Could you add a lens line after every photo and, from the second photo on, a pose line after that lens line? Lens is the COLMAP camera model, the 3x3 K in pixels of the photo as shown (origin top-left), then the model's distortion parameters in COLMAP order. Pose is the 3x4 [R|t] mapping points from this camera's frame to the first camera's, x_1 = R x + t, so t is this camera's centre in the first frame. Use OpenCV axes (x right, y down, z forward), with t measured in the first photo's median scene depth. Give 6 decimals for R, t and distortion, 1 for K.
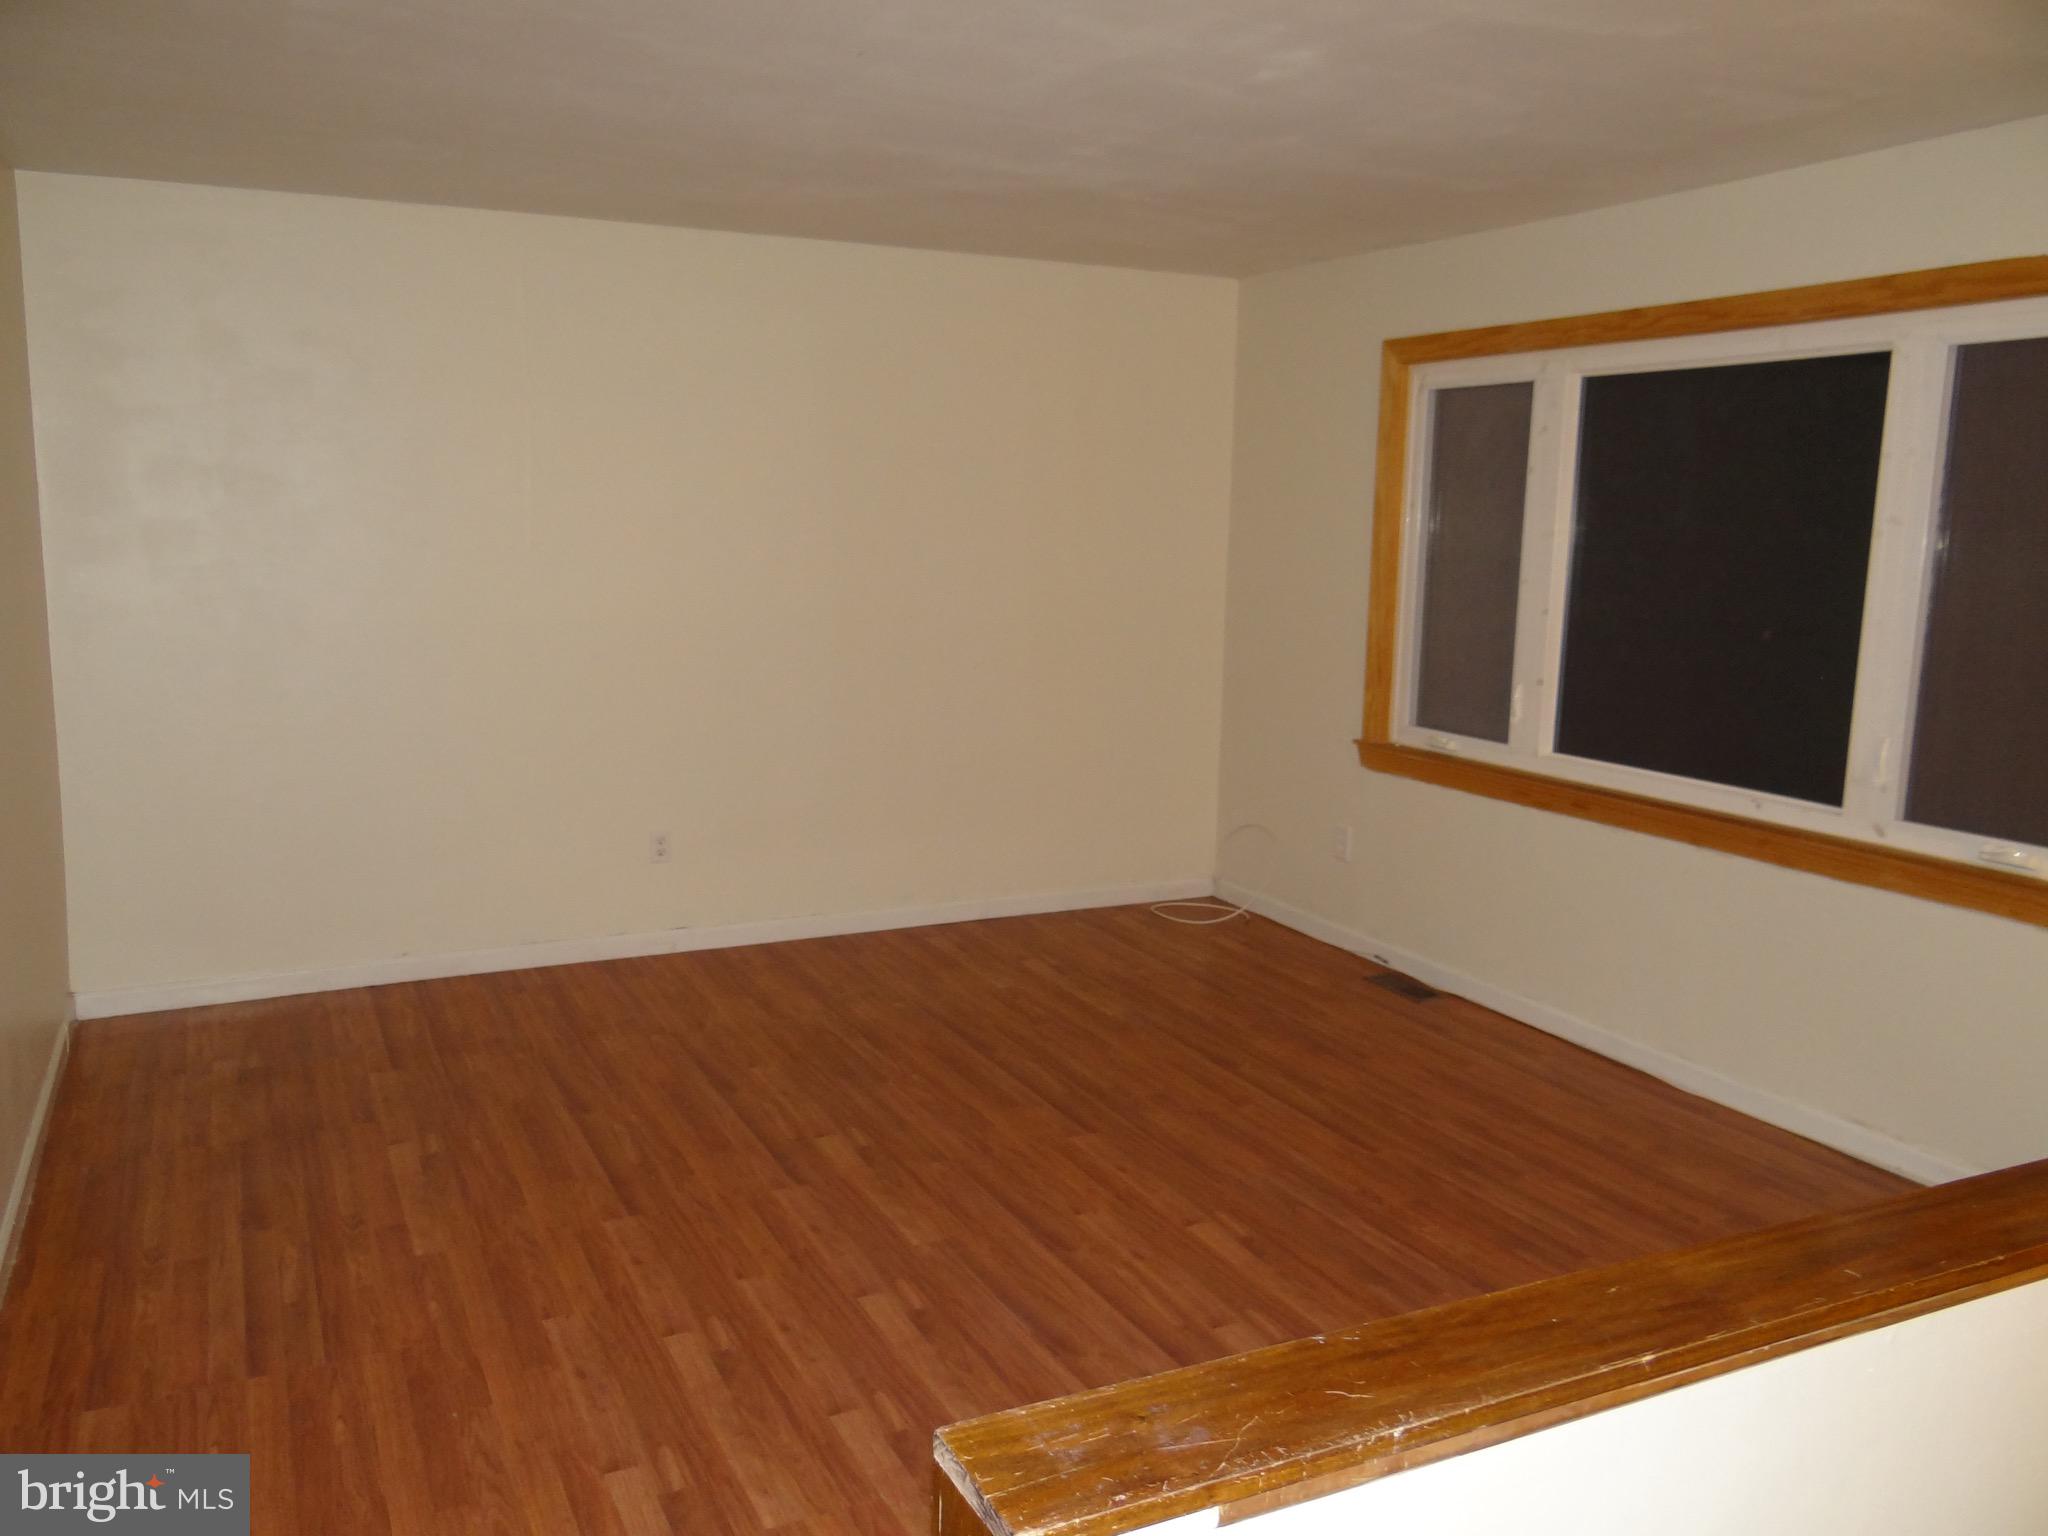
lens RADIAL K [[1603.7, 0, 1024.0], [0, 1603.7, 768.0], [0, 0, 1]] dist [-0.006821, 0.005293]
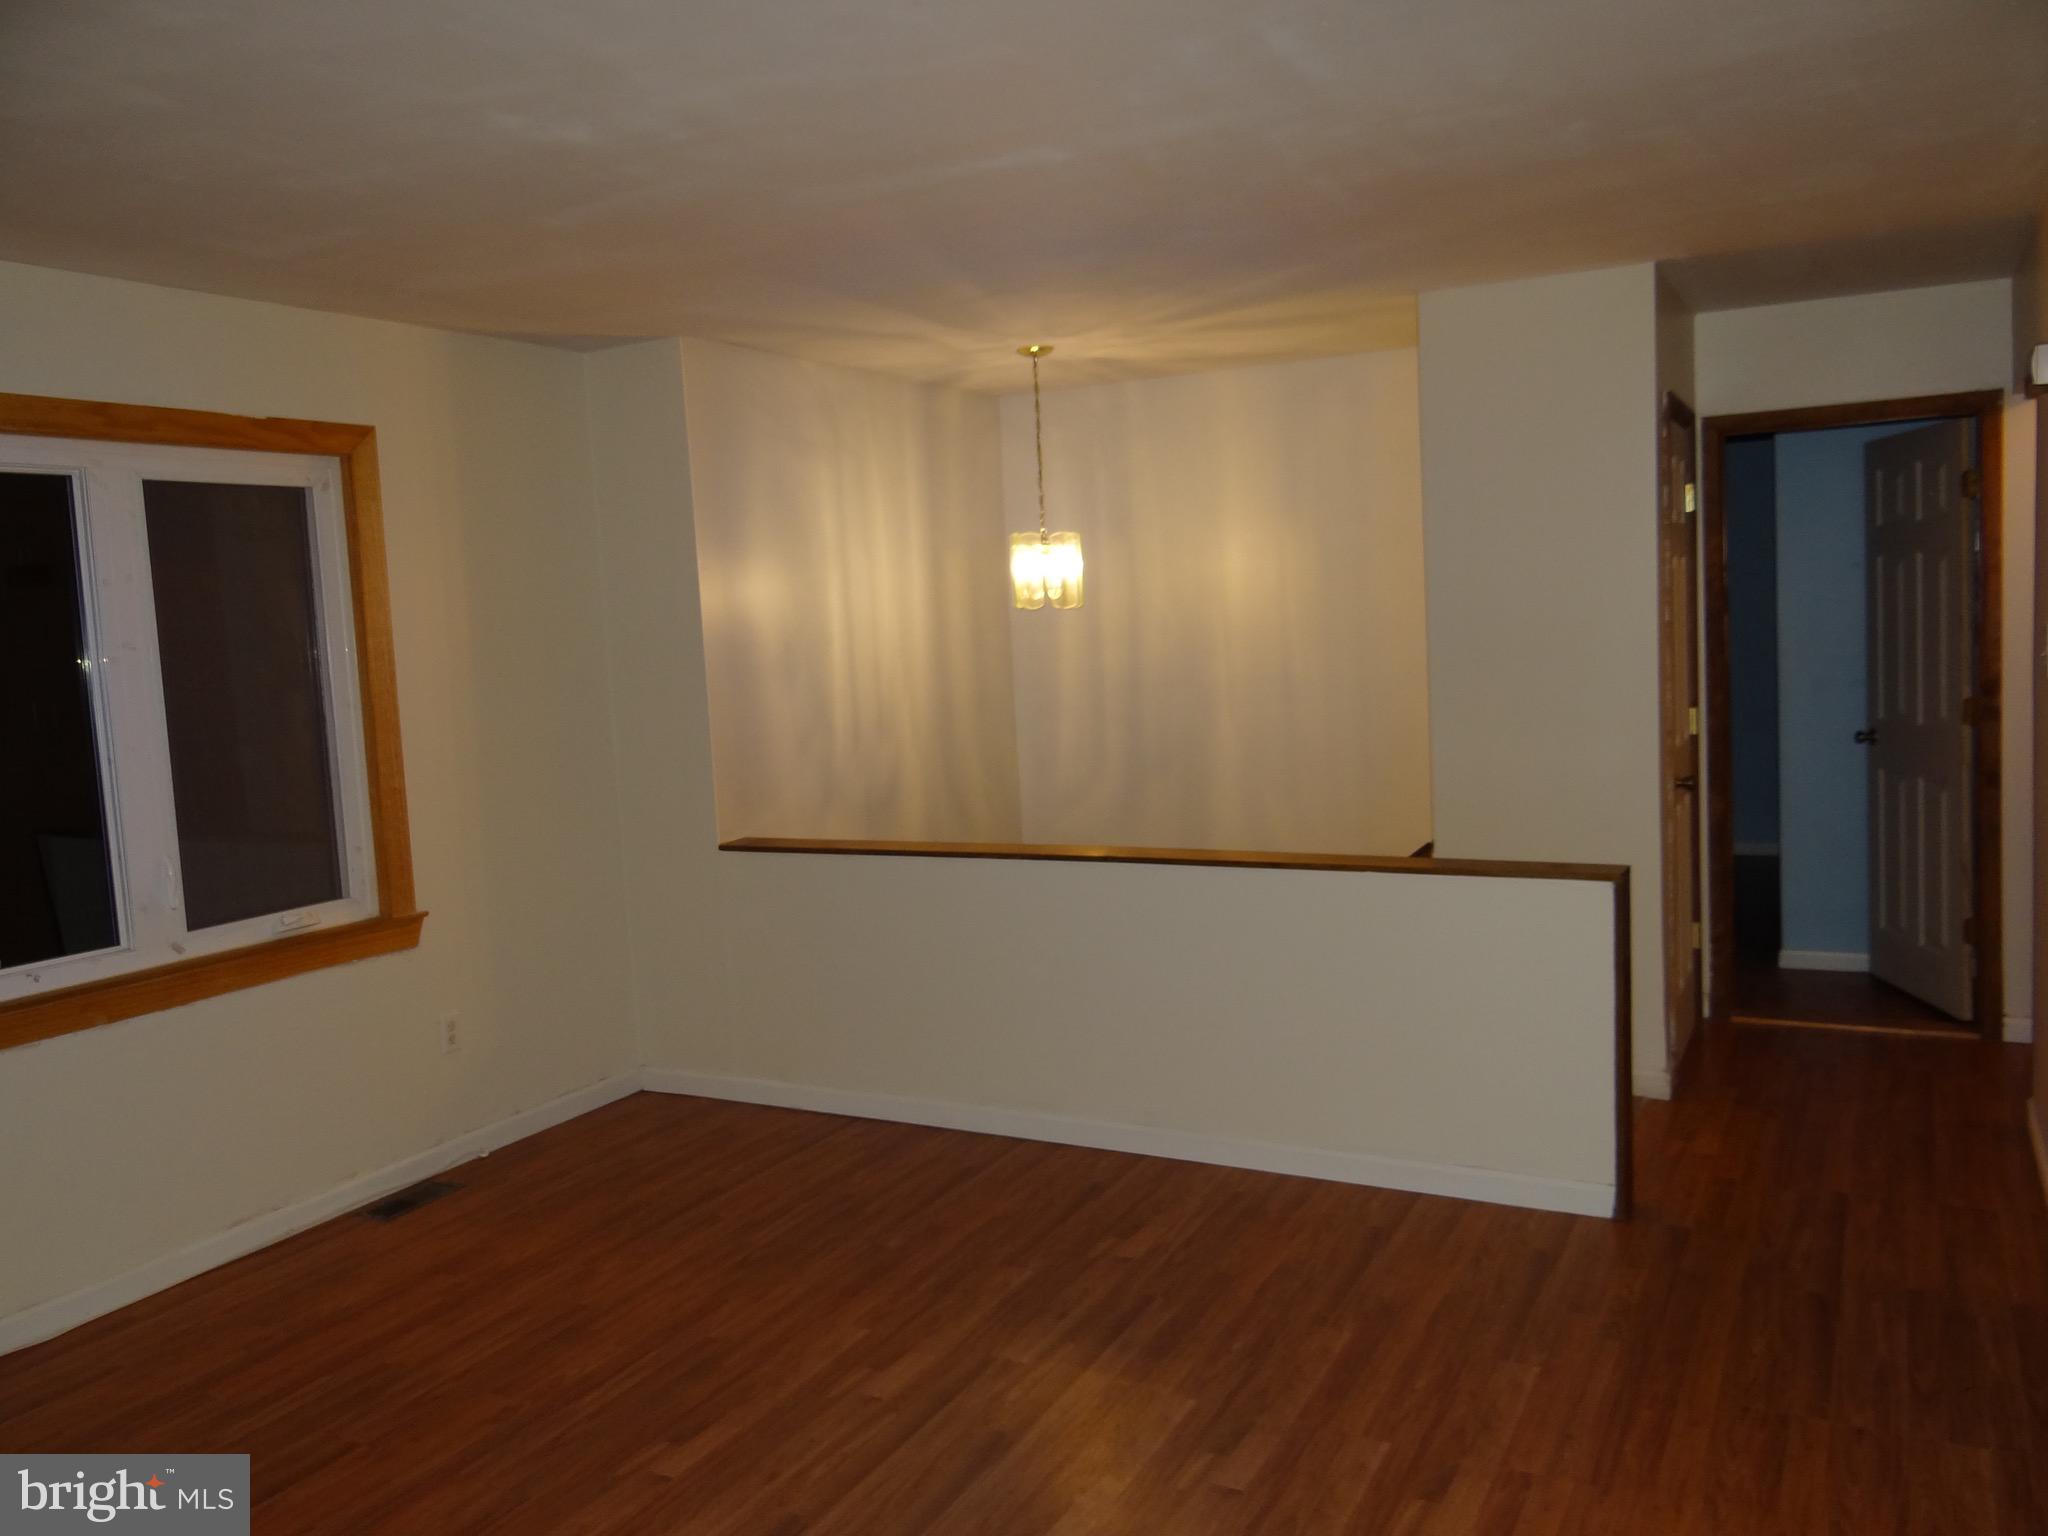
lens RADIAL K [[1603.7, 0, 1024.0], [0, 1603.7, 768.0], [0, 0, 1]] dist [-0.006821, 0.005293]
pose [[-0.575607, -0.071304, 0.814612, -0.632279], [0.162693, 0.966289, 0.199539, -0.199359], [-0.801379, 0.247388, -0.544602, 1.171914]]
